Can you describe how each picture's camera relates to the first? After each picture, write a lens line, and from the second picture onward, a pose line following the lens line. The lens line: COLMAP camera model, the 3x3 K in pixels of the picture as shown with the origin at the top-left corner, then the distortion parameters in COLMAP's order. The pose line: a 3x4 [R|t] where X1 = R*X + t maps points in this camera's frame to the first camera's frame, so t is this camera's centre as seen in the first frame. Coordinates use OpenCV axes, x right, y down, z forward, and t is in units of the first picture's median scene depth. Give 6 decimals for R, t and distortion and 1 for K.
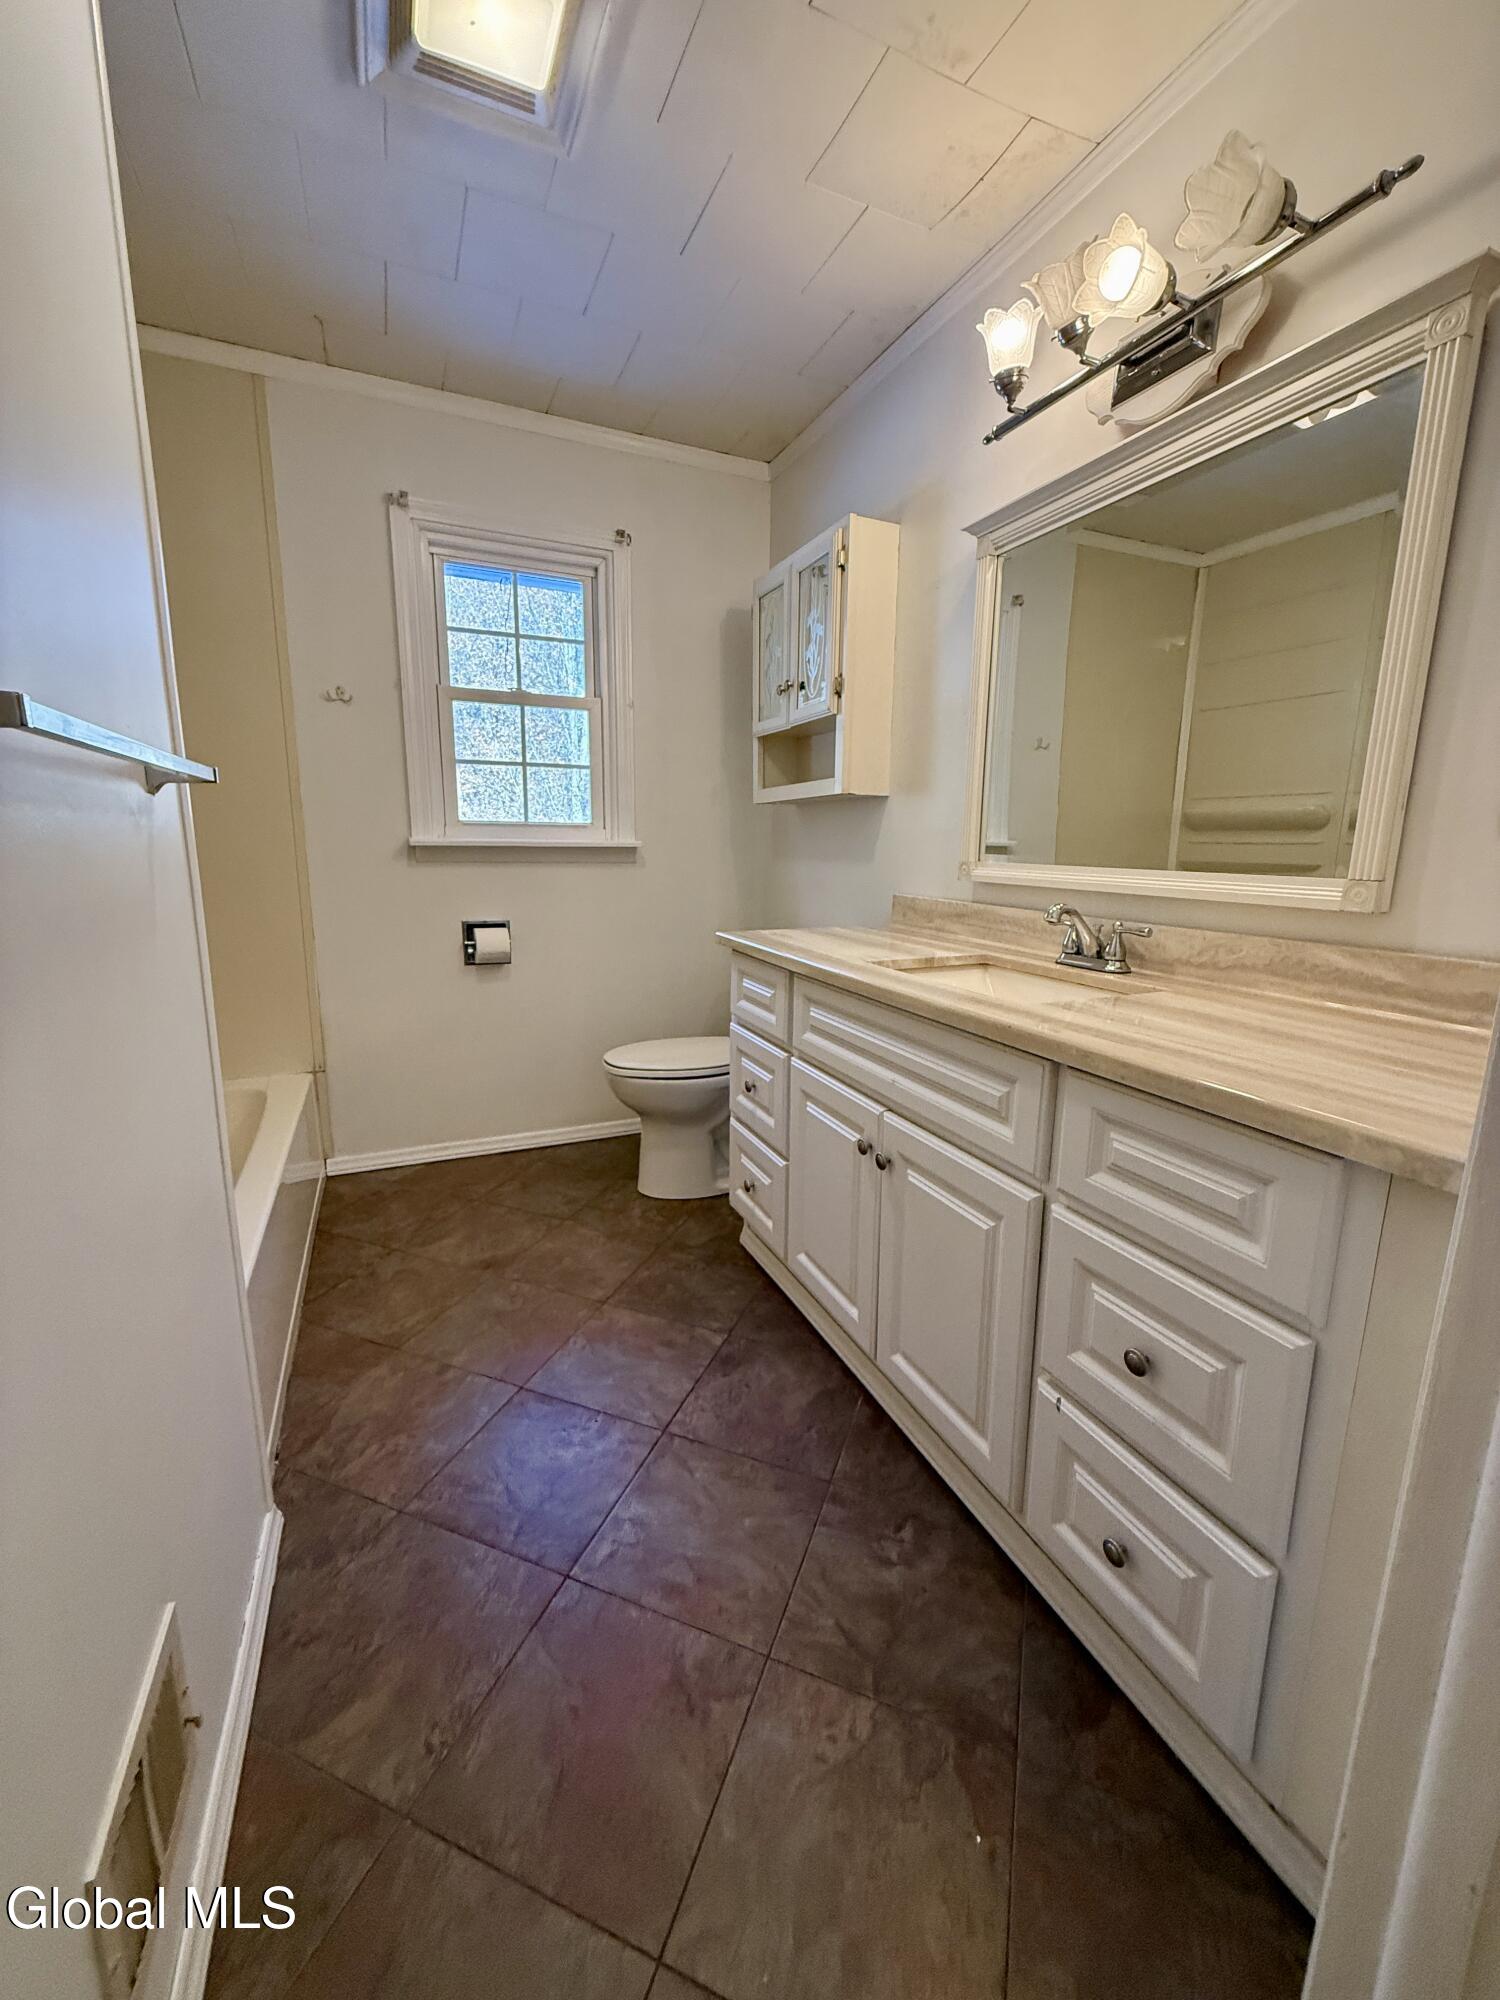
lens RADIAL K [[796.6, 0, 747.0], [0, 796.6, 994.0], [0, 0, 1]] dist [-0.000046, 0.000368]
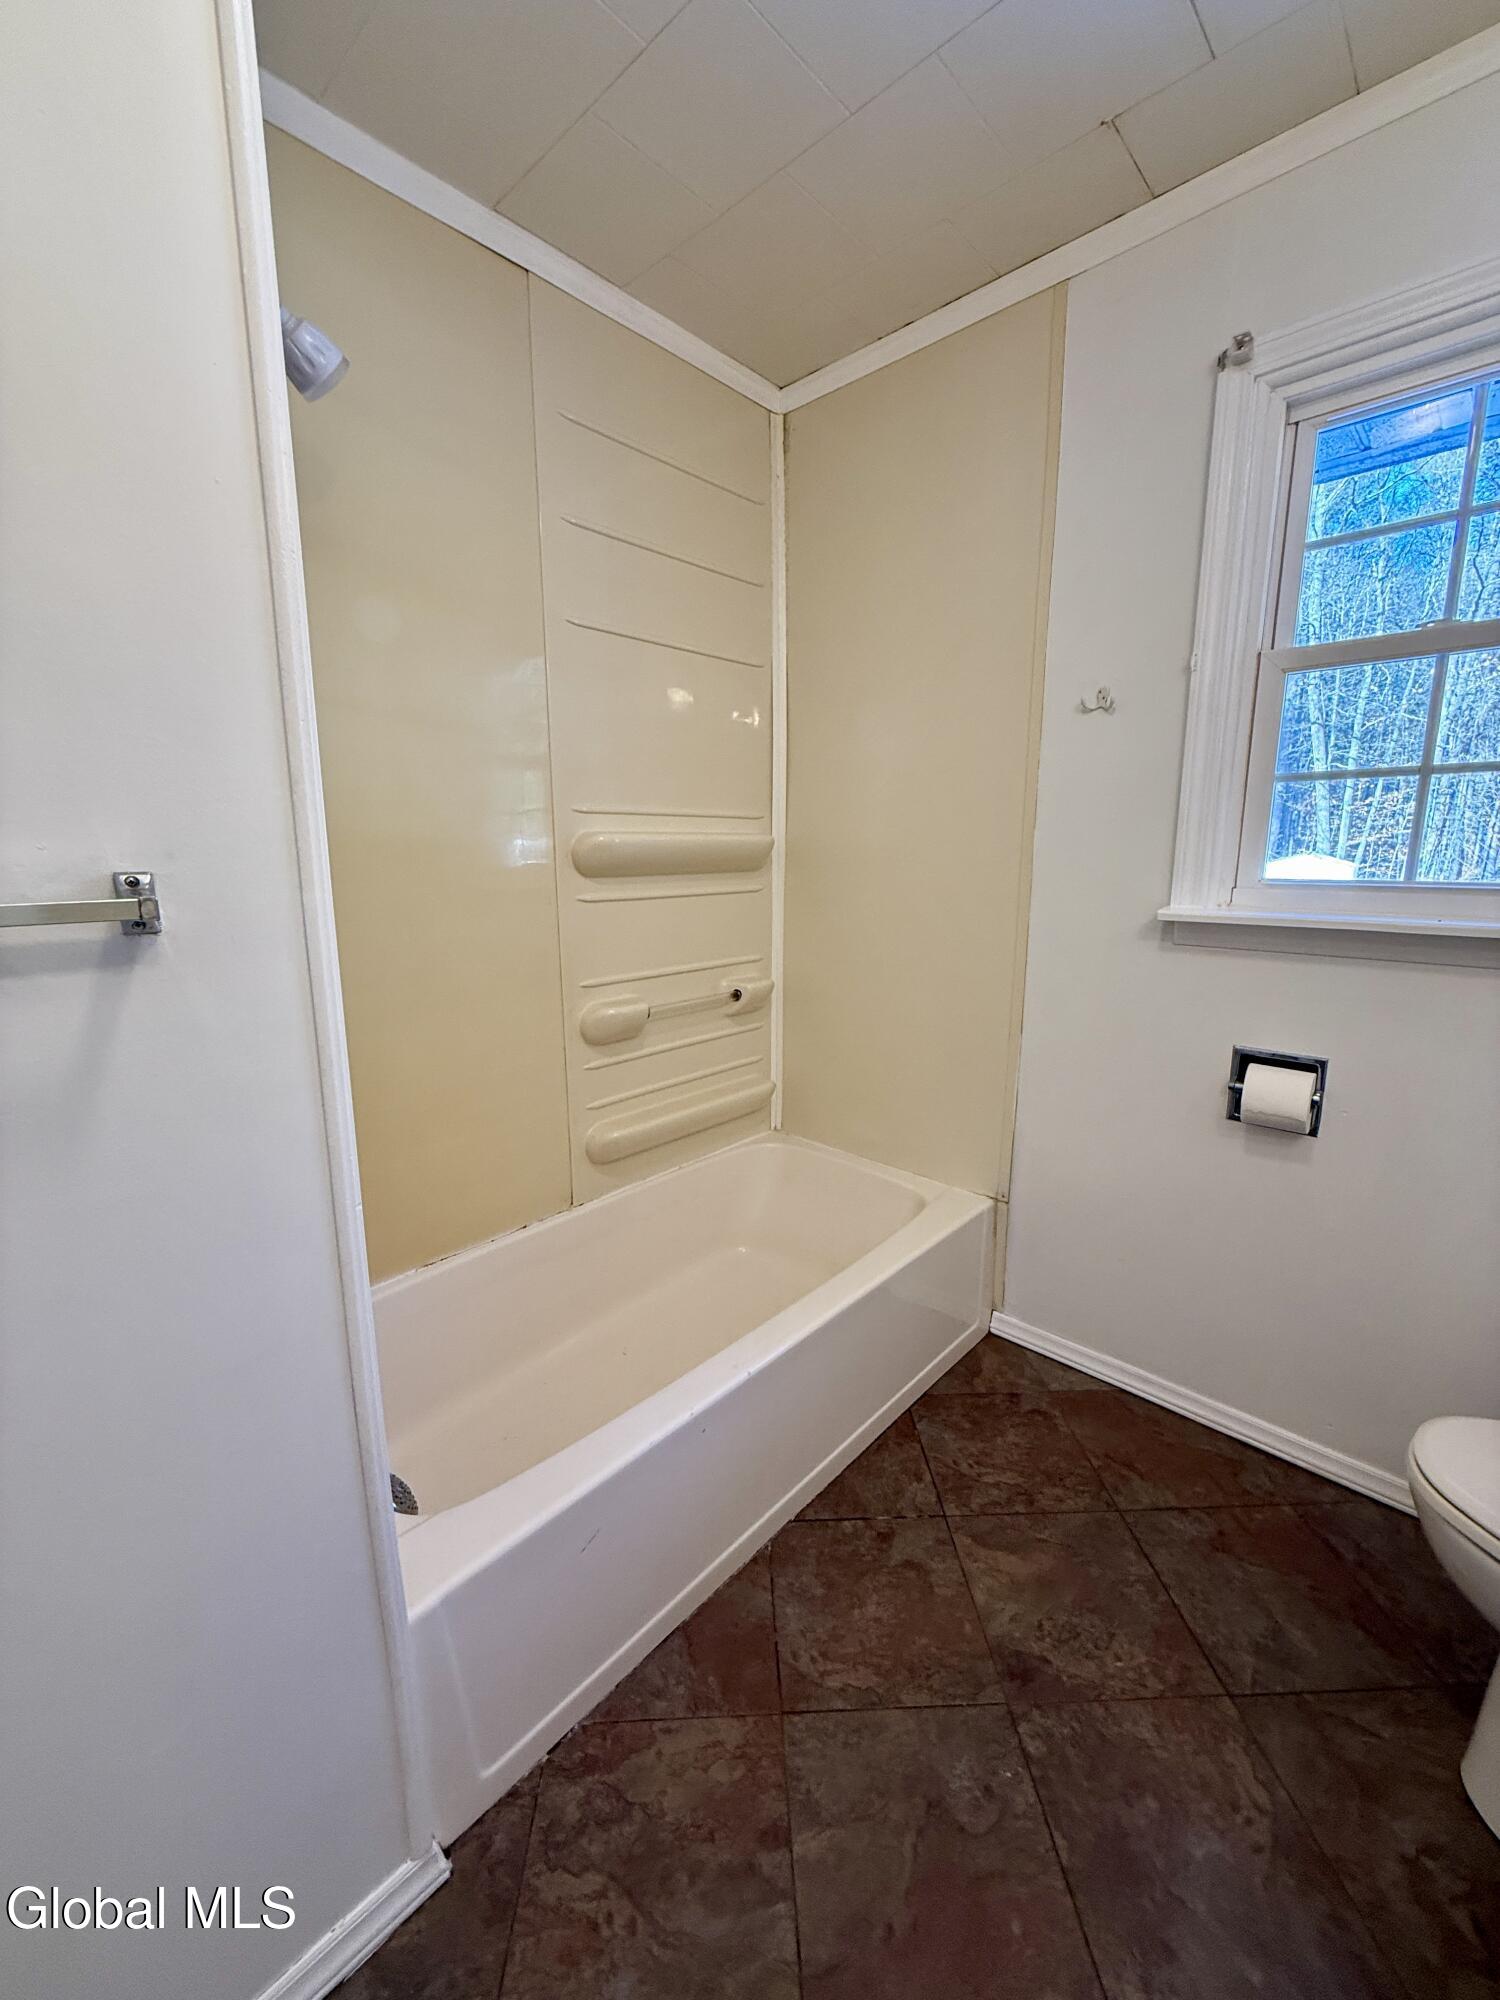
lens RADIAL K [[796.6, 0, 749.8], [0, 796.6, 995.4], [0, 0, 1]] dist [-0.000046, 0.000368]
pose [[0.396379, 0.153066, -0.905237, 0.048534], [-0.171342, 0.981014, 0.090854, -0.182046], [0.901957, 0.119092, 0.415080, 0.633333]]
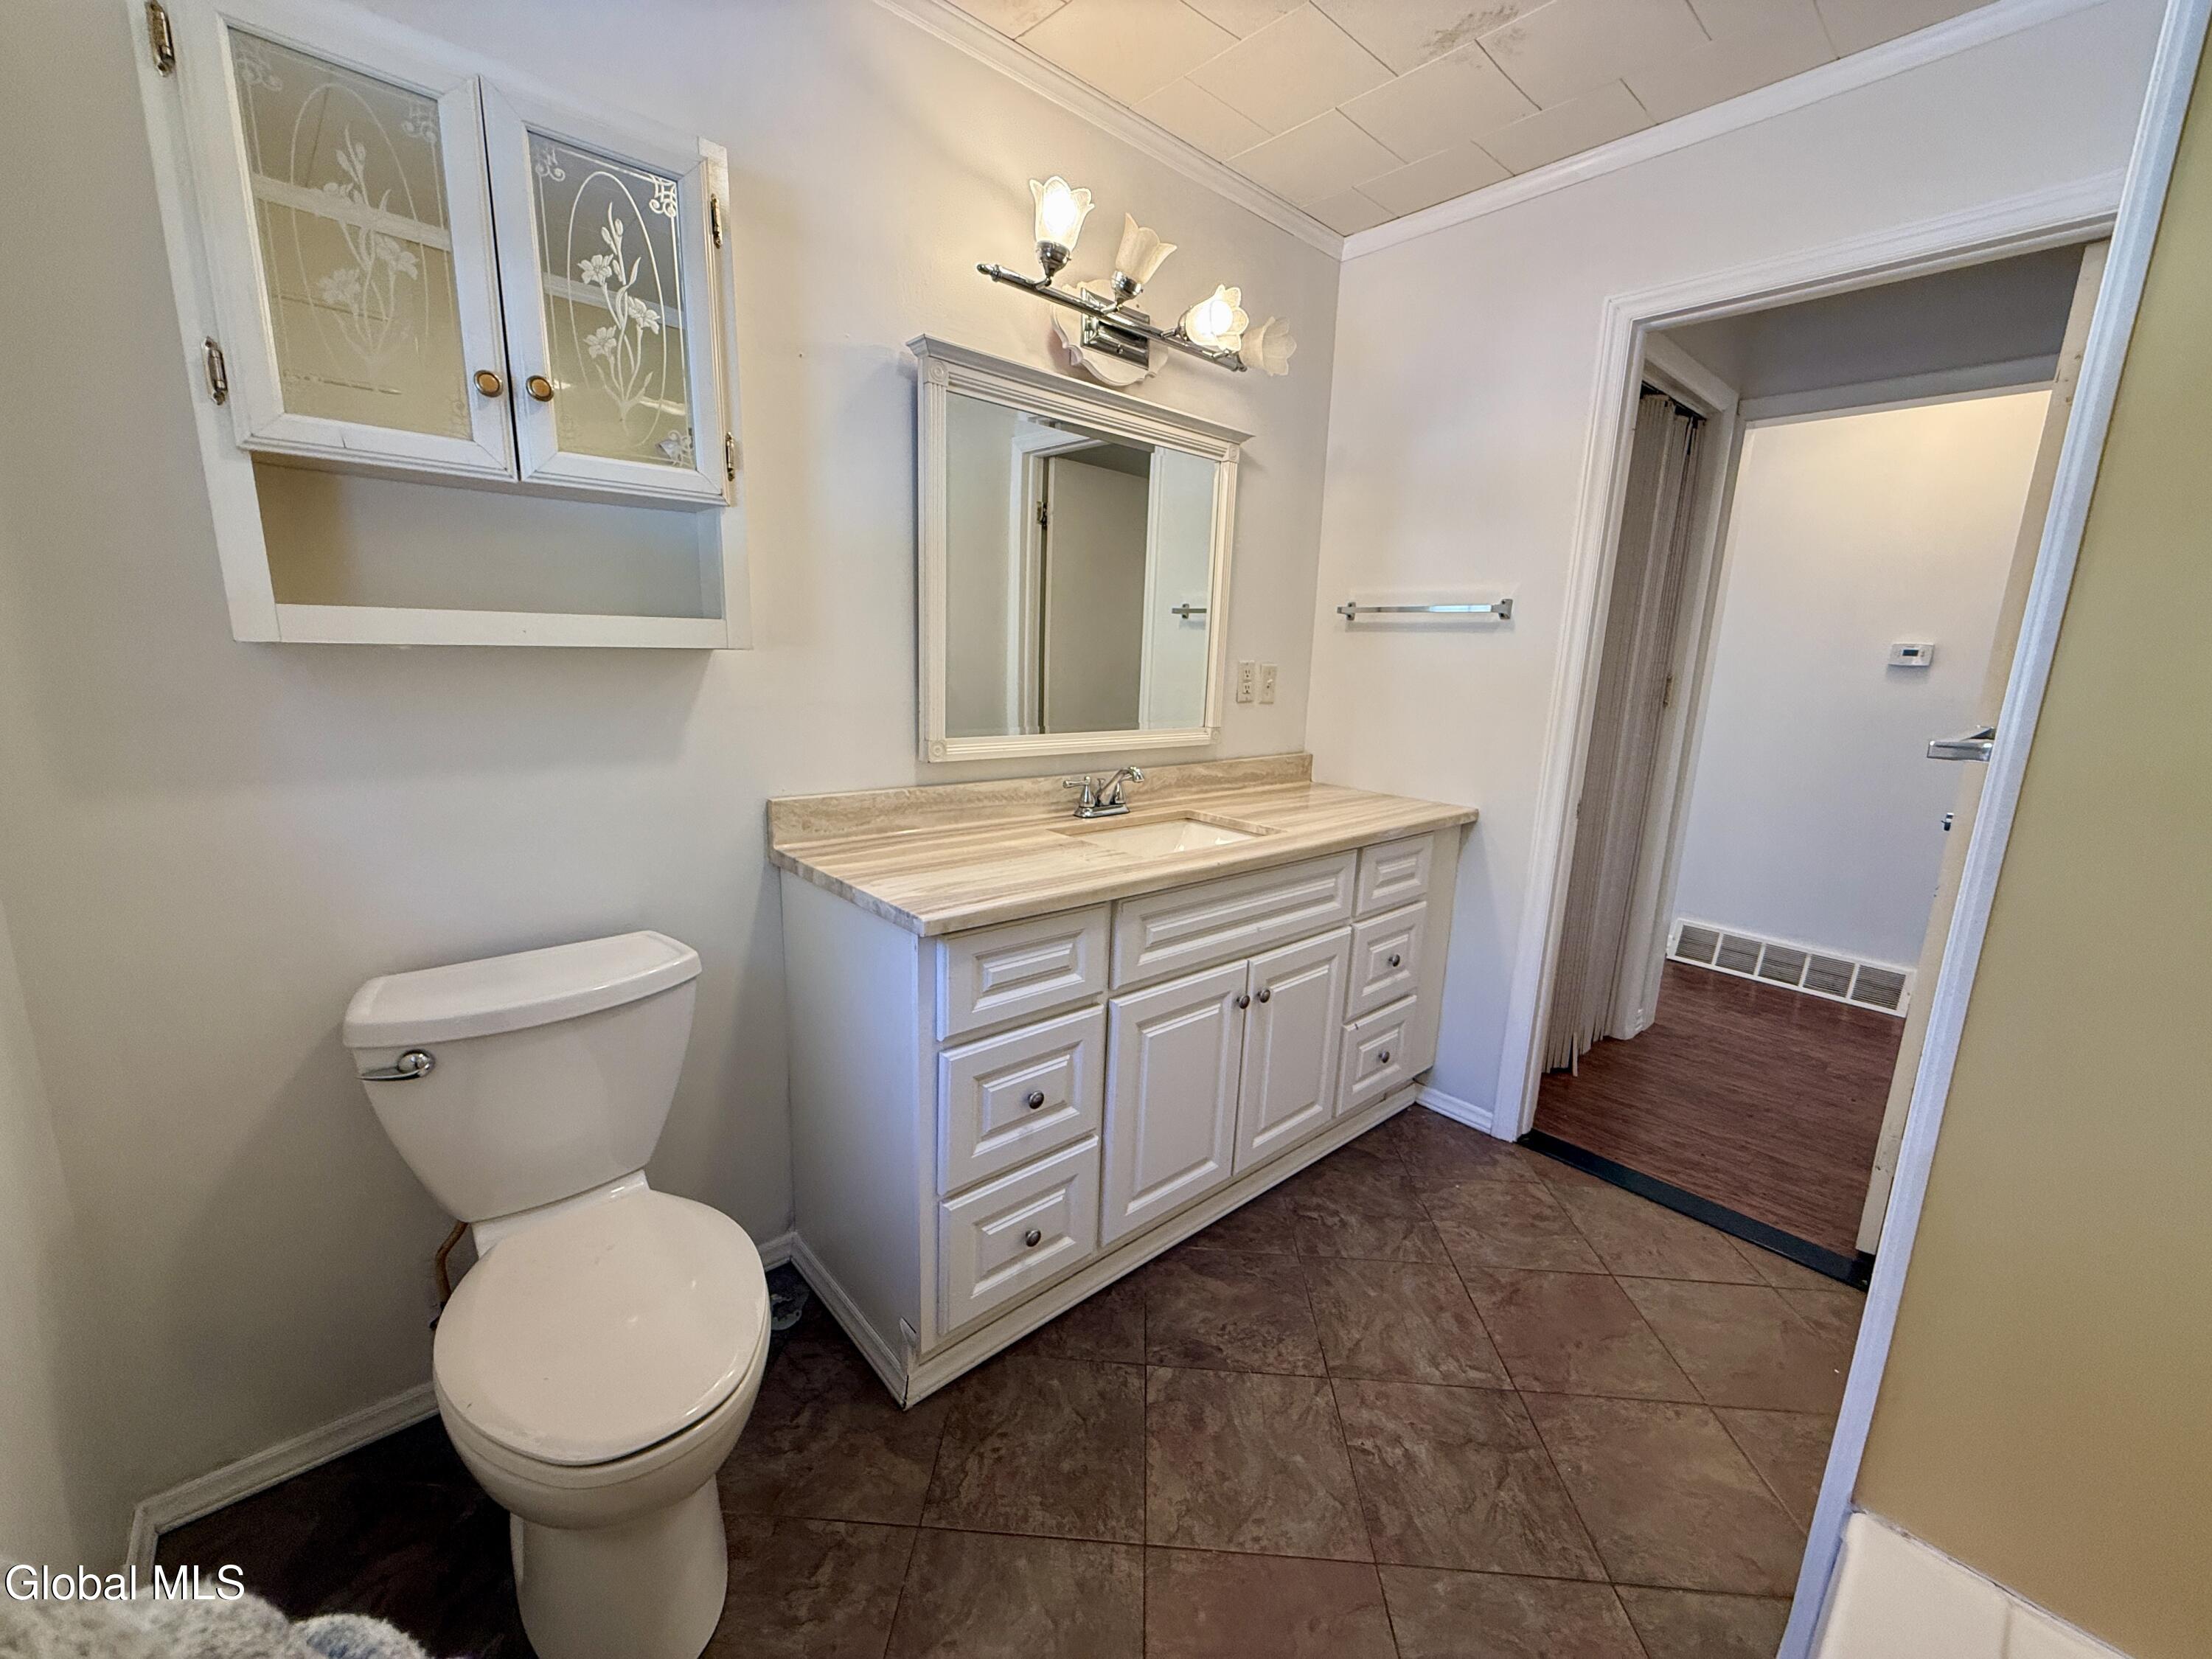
lens RADIAL K [[881.0, 0, 1101.8], [0, 881.0, 833.2], [0, 0, 1]] dist [-0.000046, 0.000368]
pose [[-0.312779, -0.211365, 0.926010, -0.727868], [0.144867, 0.952904, 0.266436, -0.321790], [-0.938713, 0.217484, -0.267429, 1.200461]]
